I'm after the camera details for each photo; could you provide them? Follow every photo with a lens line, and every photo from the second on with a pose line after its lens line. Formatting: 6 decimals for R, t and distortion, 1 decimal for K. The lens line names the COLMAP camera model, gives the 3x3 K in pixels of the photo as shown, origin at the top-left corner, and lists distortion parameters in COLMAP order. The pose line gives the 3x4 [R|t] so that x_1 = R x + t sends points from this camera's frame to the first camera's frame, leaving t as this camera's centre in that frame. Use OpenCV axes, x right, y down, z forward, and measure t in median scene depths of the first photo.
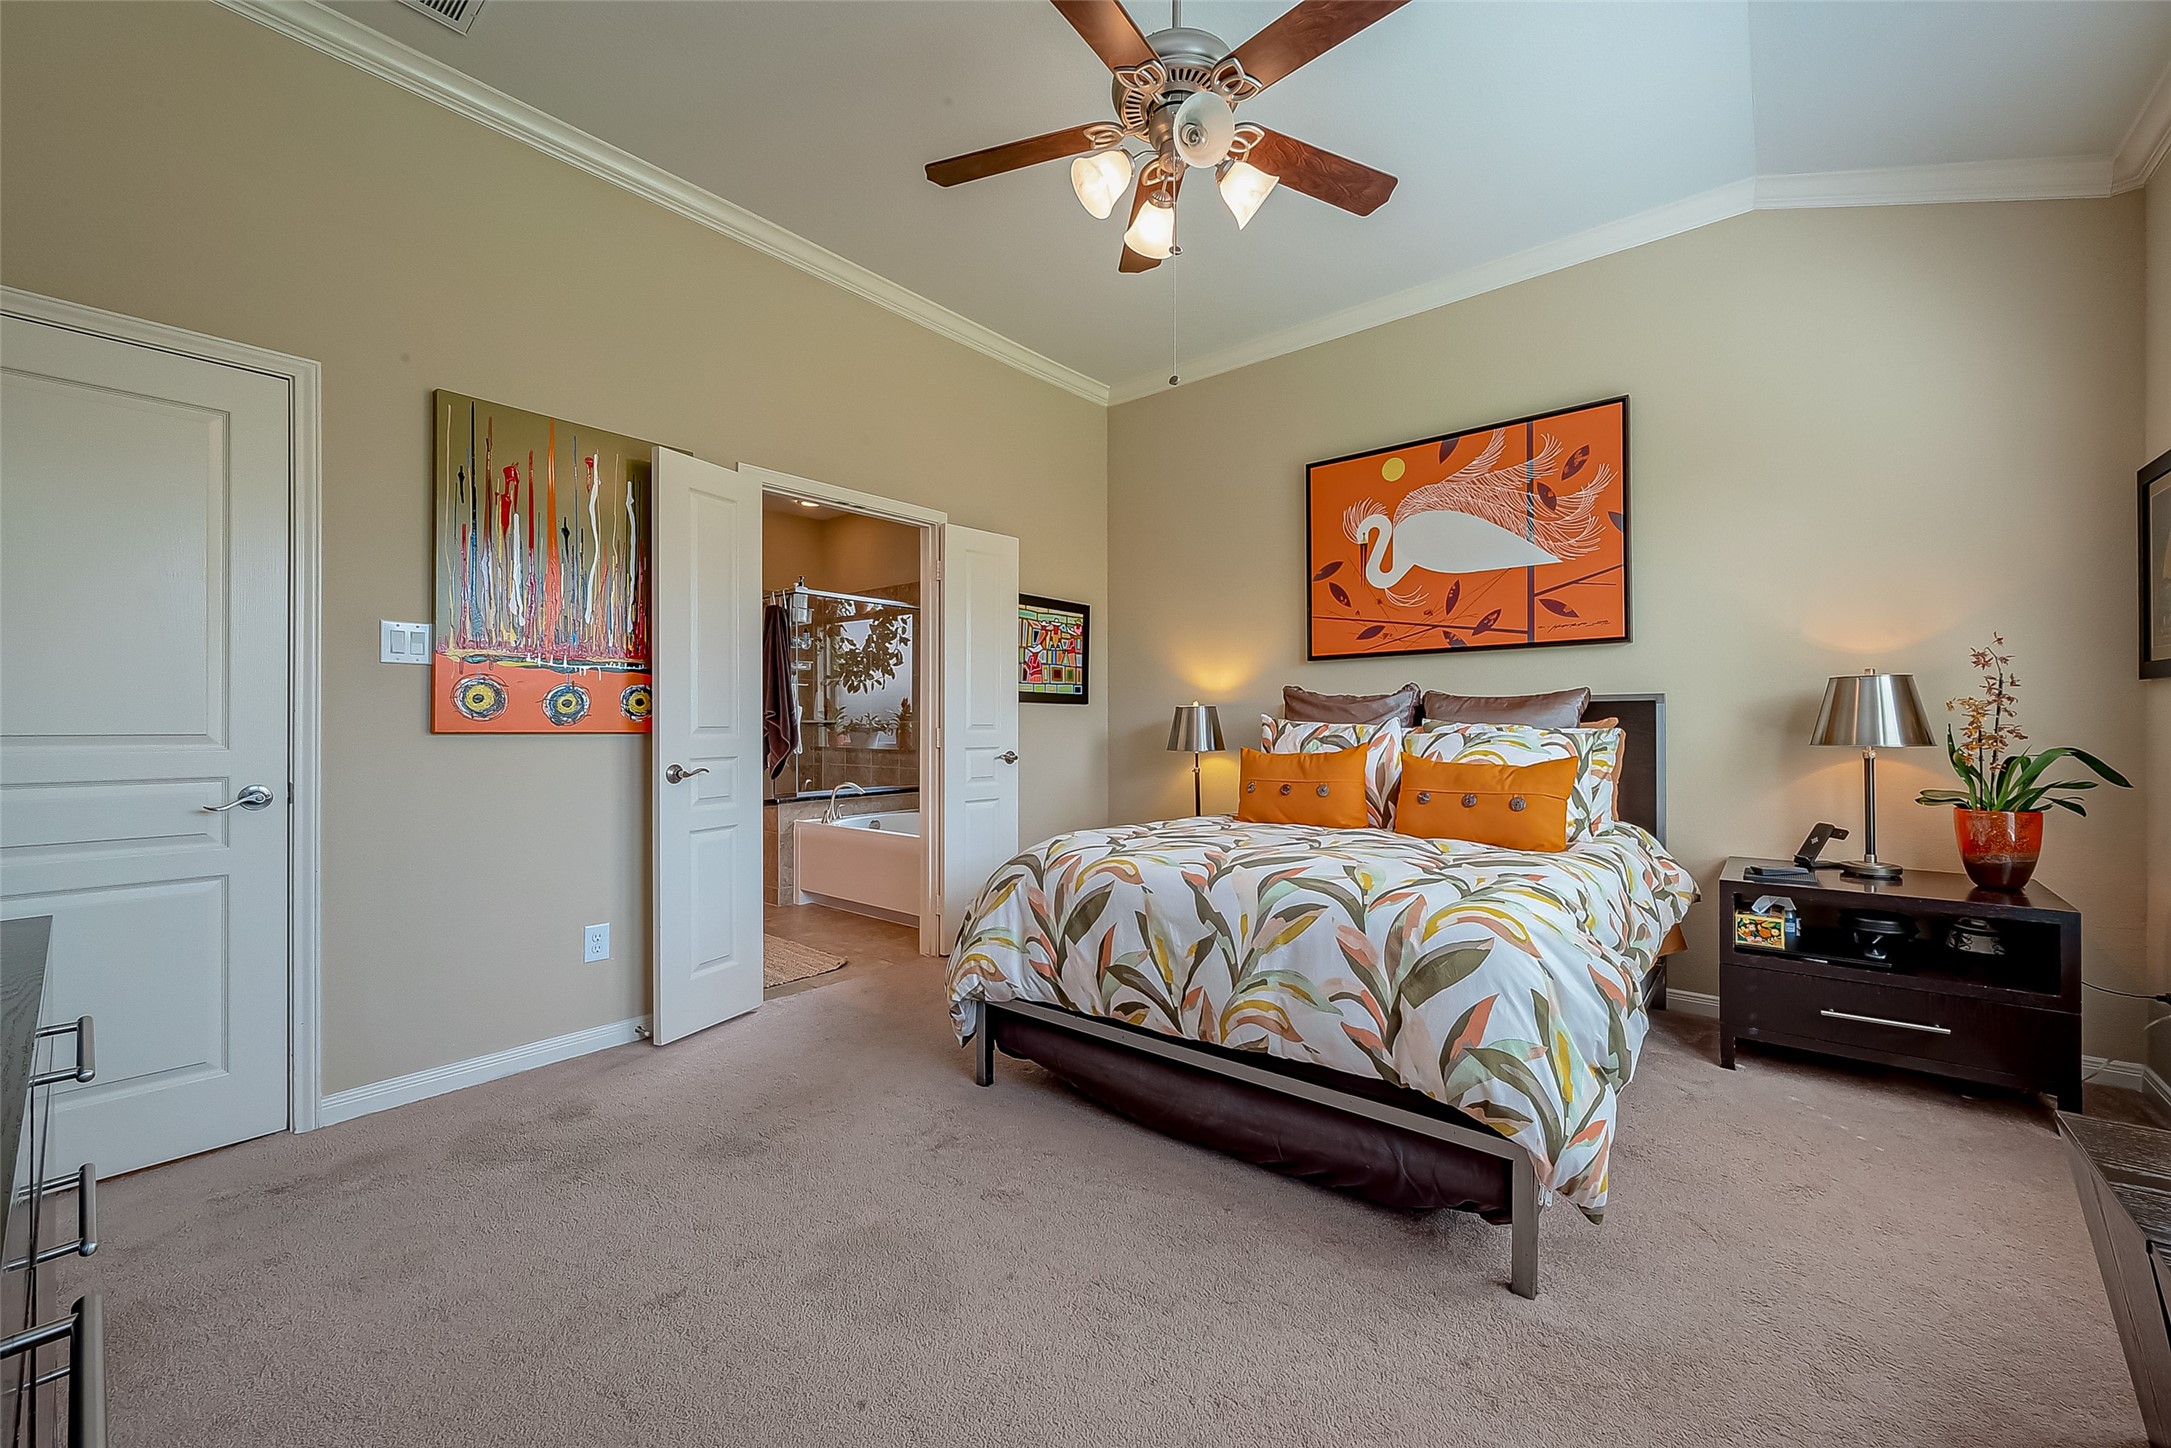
lens RADIAL K [[848.1, 0, 1091.0], [0, 848.1, 720.1], [0, 0, 1]] dist [-0.001352, 0.000144]
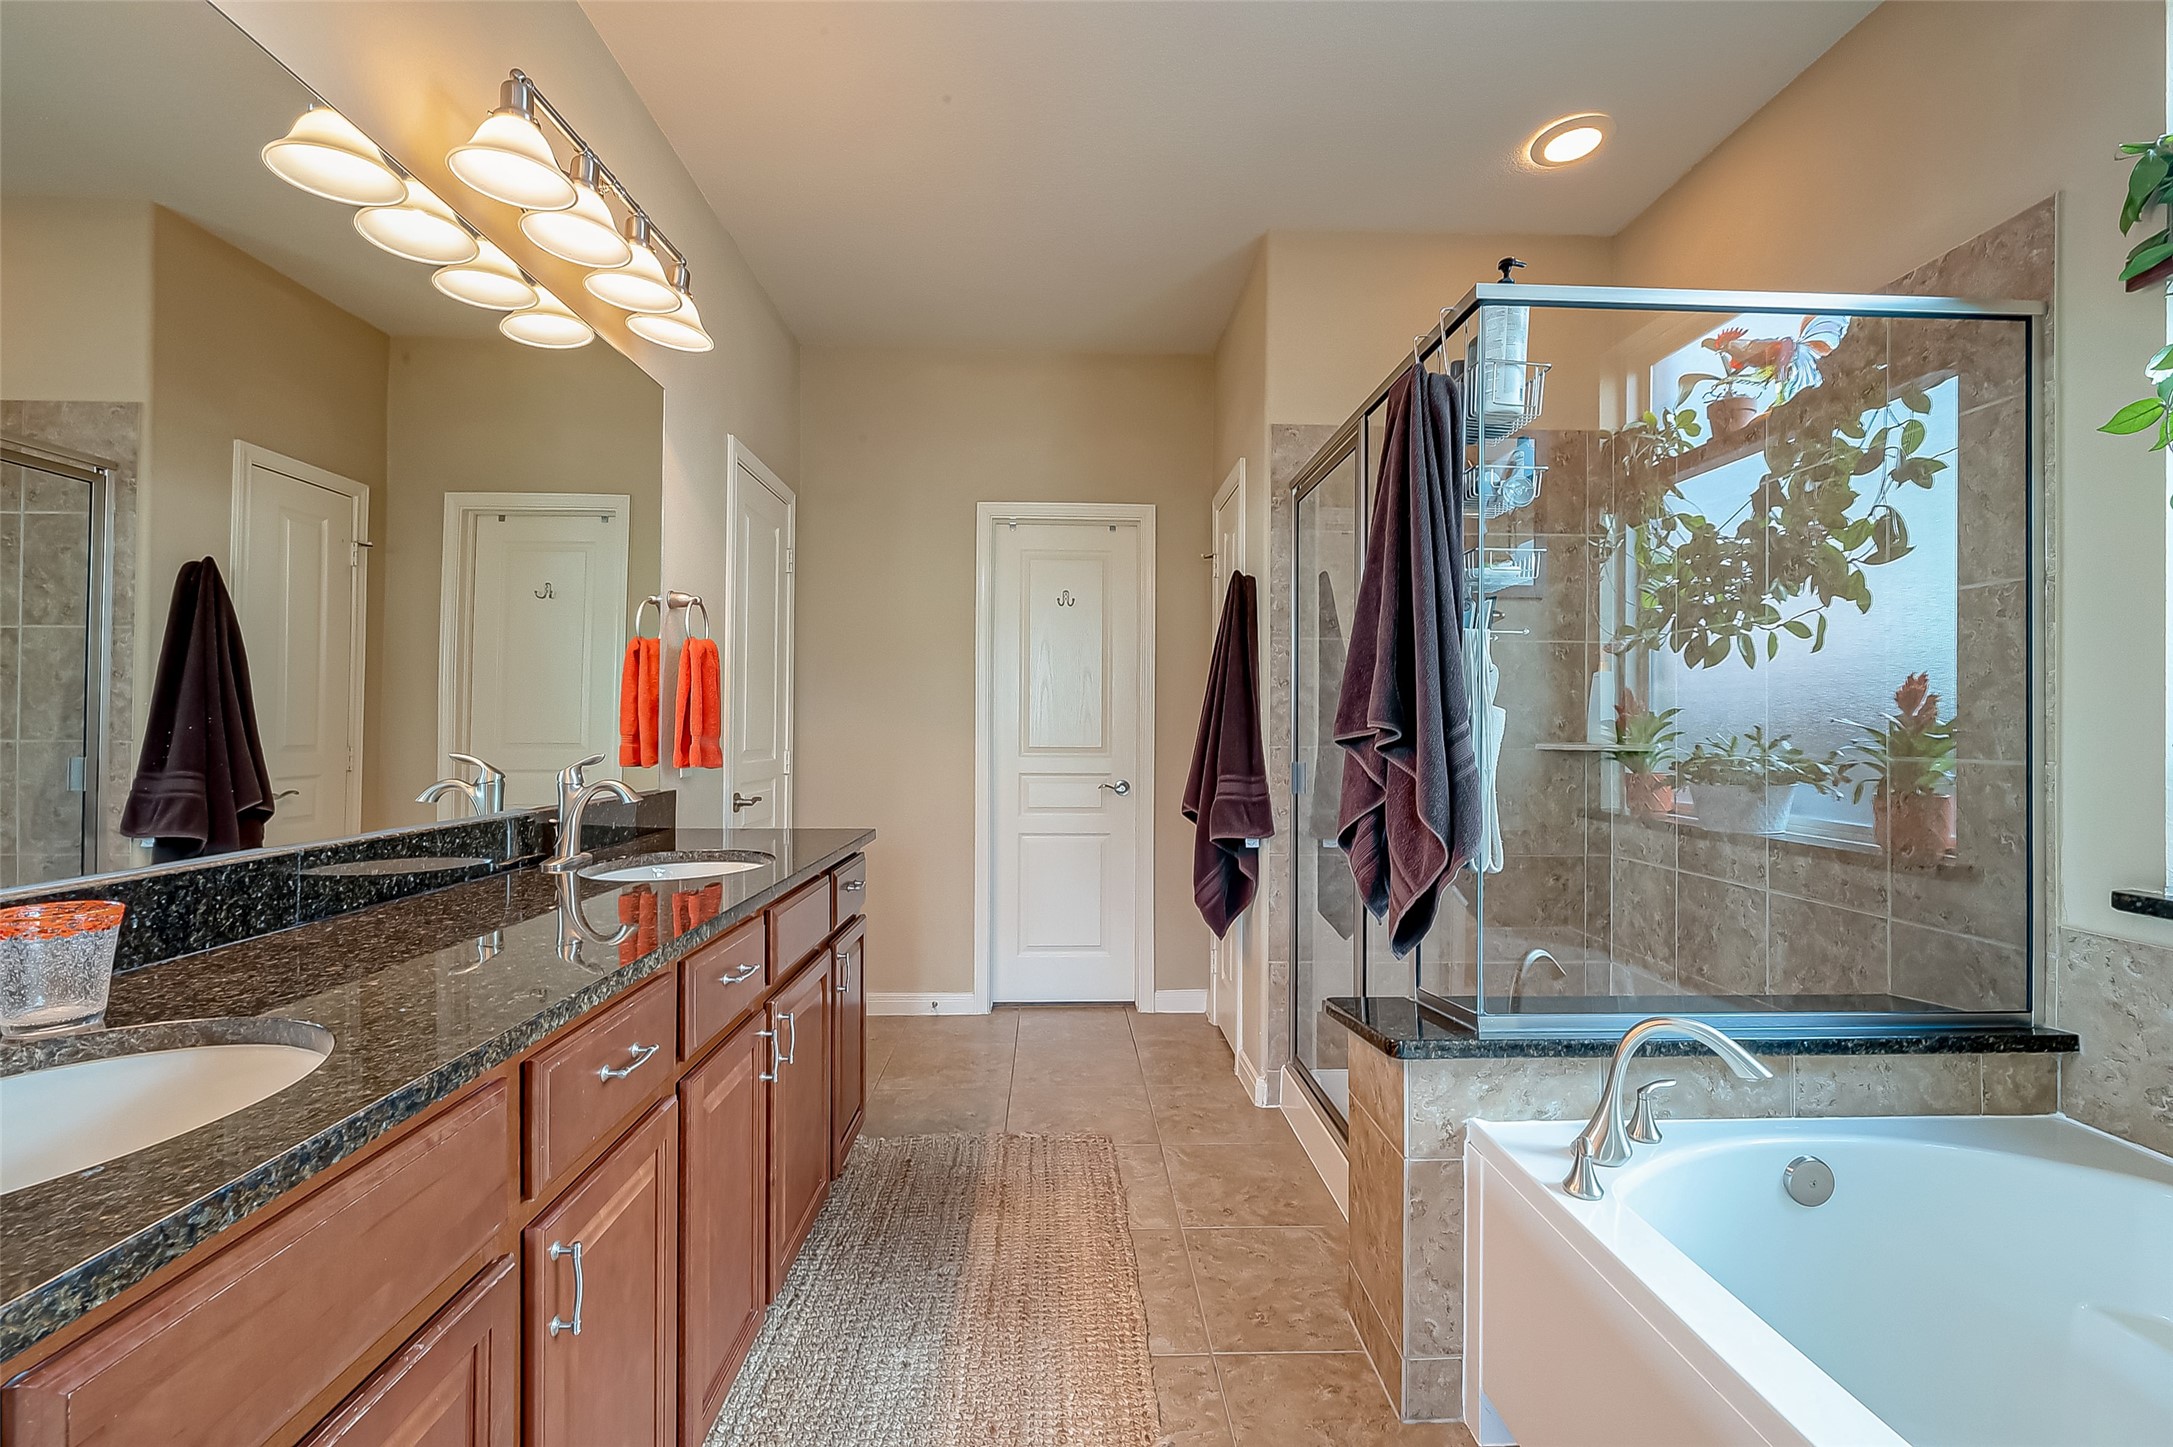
lens RADIAL K [[949.3, 0, 1094.9], [0, 949.3, 717.8], [0, 0, 1]] dist [-0.003772, -0.000098]
pose [[0.672350, 0.003108, -0.740227, -0.156539], [-0.008553, 0.999957, -0.003570, -0.007960], [0.740184, 0.008731, 0.672348, 0.540053]]
